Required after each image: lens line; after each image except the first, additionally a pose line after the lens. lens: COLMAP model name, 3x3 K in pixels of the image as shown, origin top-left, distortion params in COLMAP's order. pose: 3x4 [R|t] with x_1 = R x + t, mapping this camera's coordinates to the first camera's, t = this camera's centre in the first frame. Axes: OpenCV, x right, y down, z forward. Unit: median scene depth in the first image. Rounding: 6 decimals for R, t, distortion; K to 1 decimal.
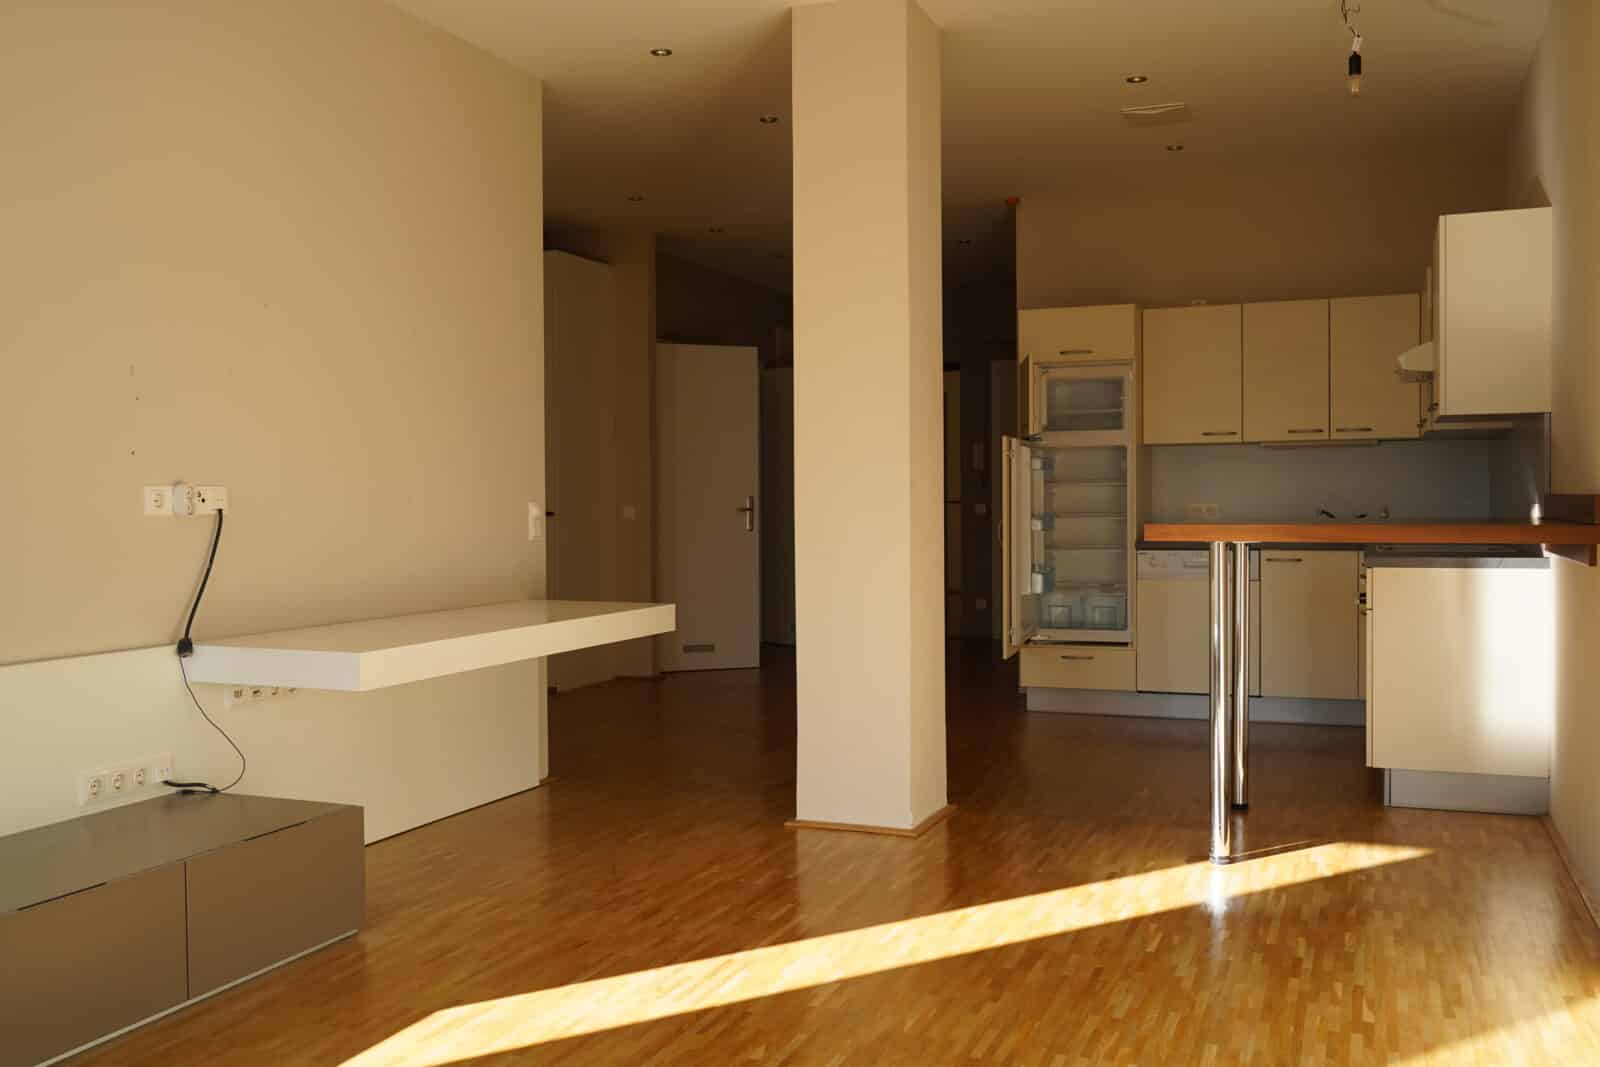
lens RADIAL K [[1425.3, 0, 800.0], [0, 1425.3, 533.5], [0, 0, 1]] dist [-0.003735, -0.006947]
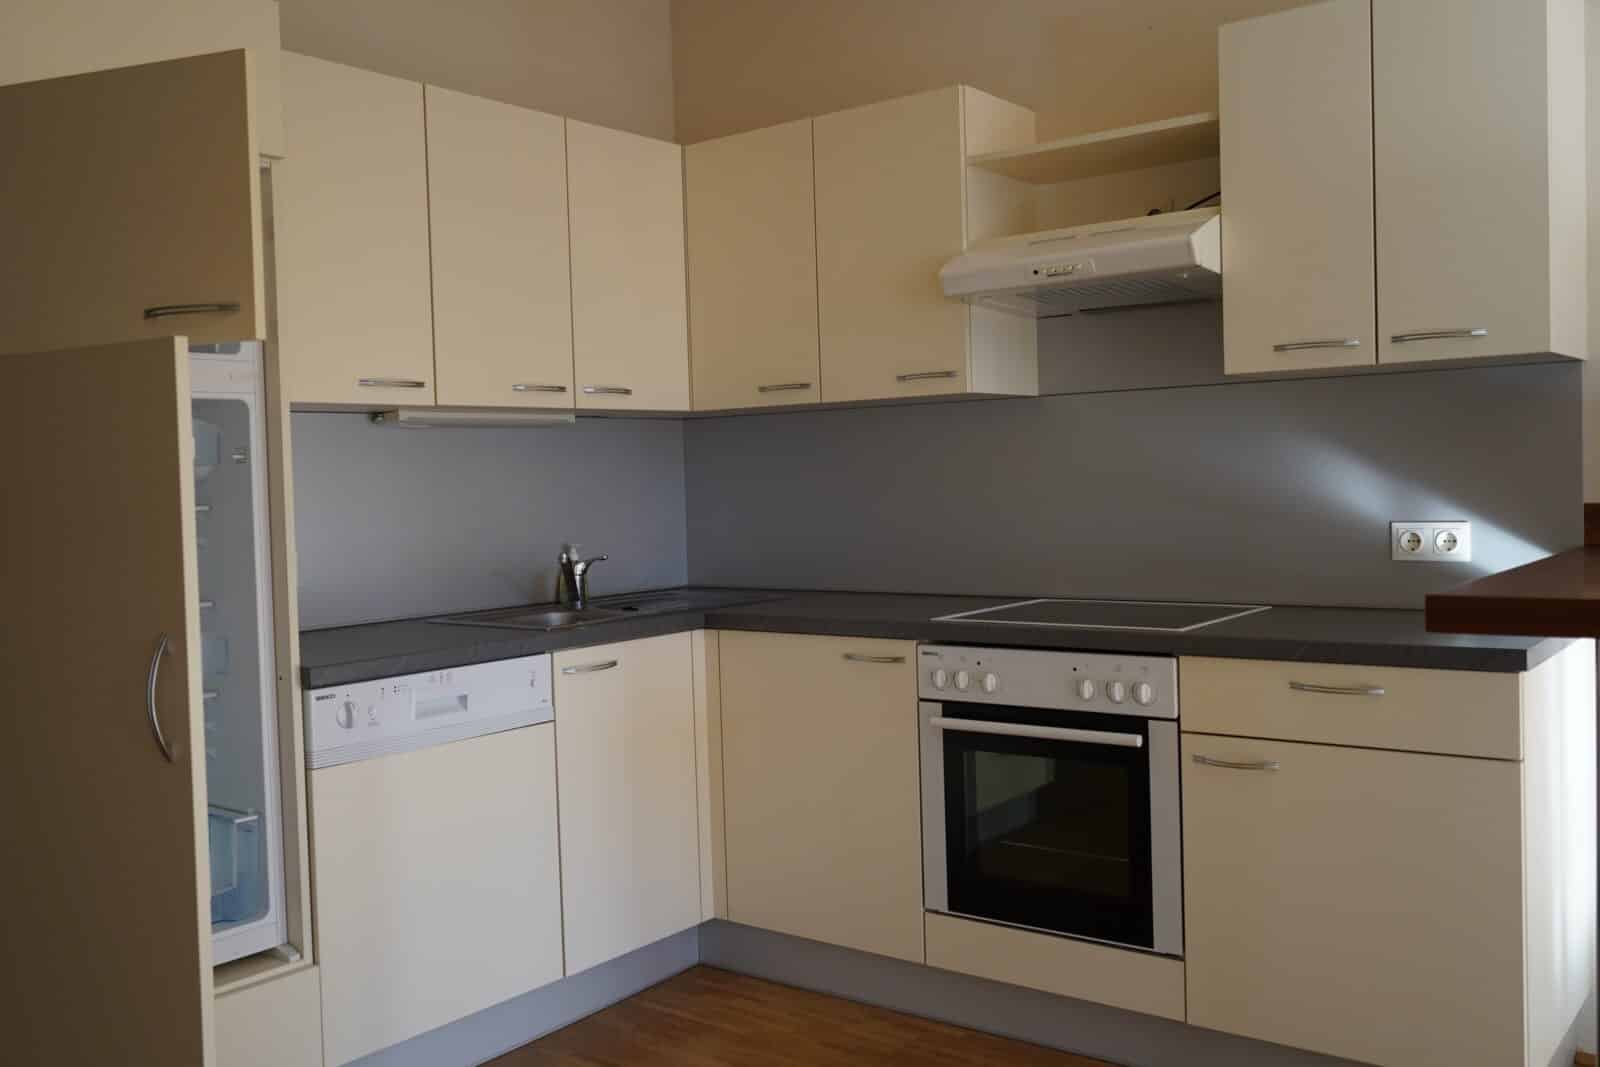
lens RADIAL K [[1425.3, 0, 800.0], [0, 1425.3, 533.5], [0, 0, 1]] dist [-0.003735, -0.006947]
pose [[0.275870, -0.038154, 0.960437, -0.076104], [0.049207, 0.998462, 0.025530, -0.031488], [-0.959935, 0.040217, 0.277323, 0.783024]]
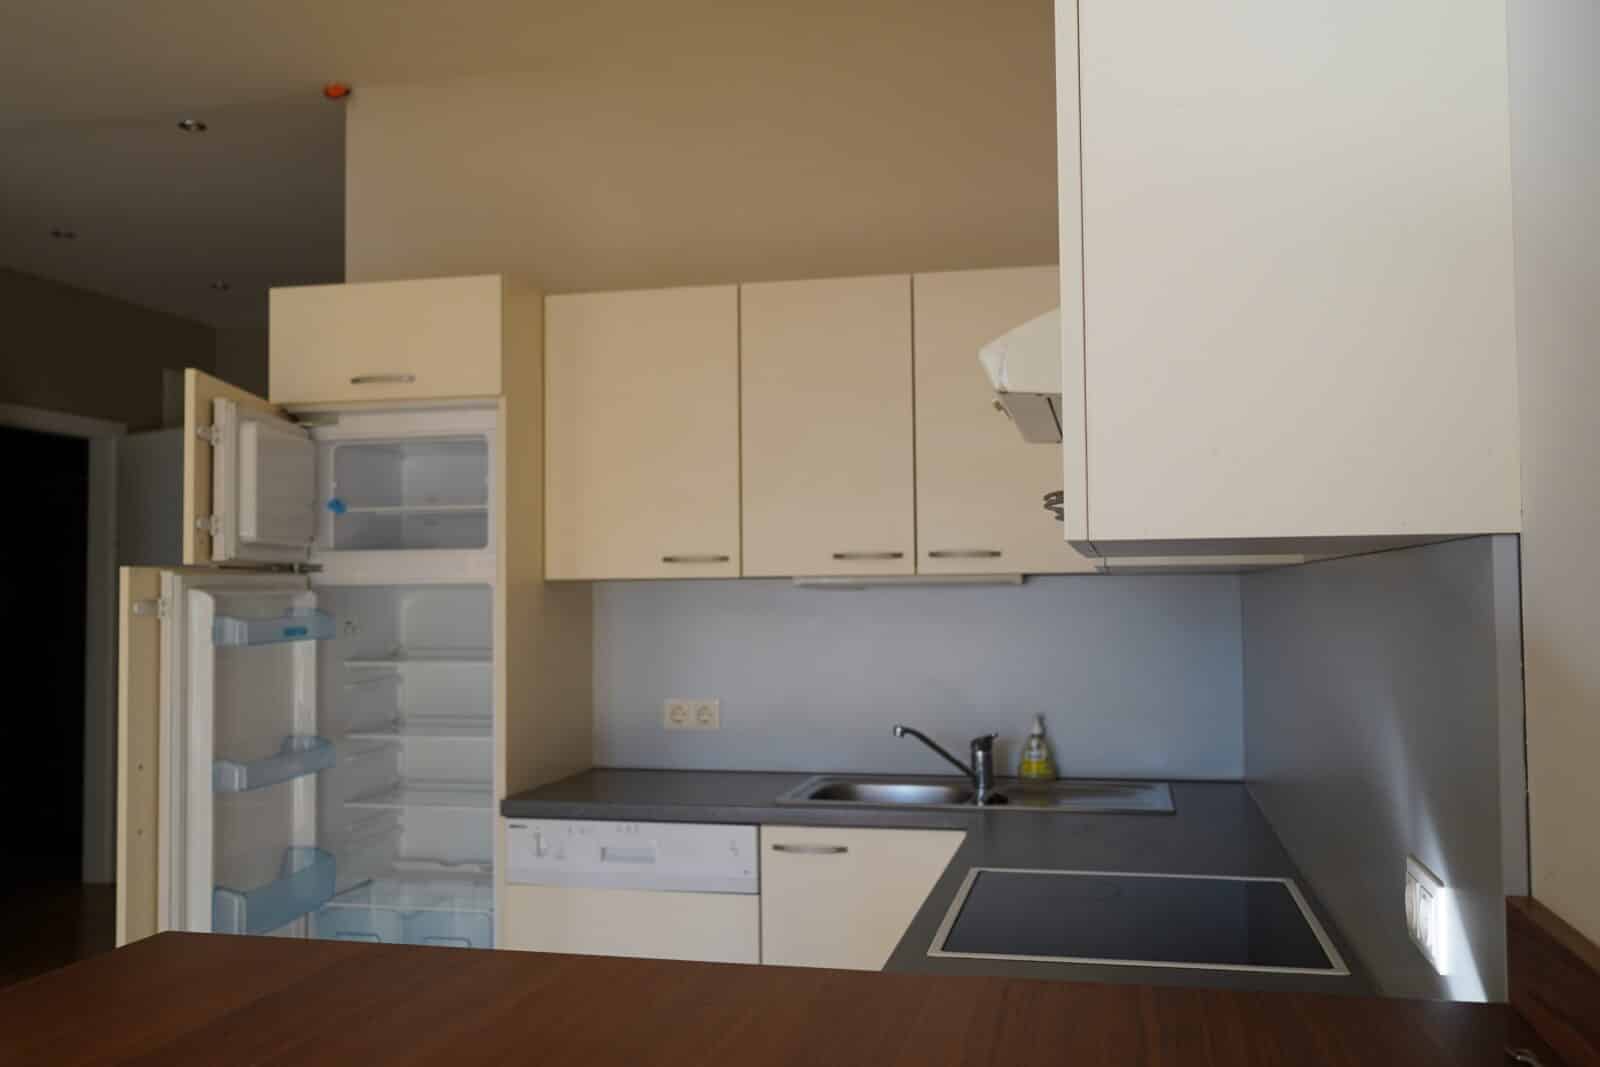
lens RADIAL K [[1491.6, 0, 770.5], [0, 1491.6, 532.1], [0, 0, 1]] dist [-0.002373, -0.002514]
pose [[0.990473, 0.007929, 0.137477, 0.255666], [0.001548, 0.997637, -0.068690, -0.046049], [-0.137697, 0.068249, 0.988120, 0.522842]]
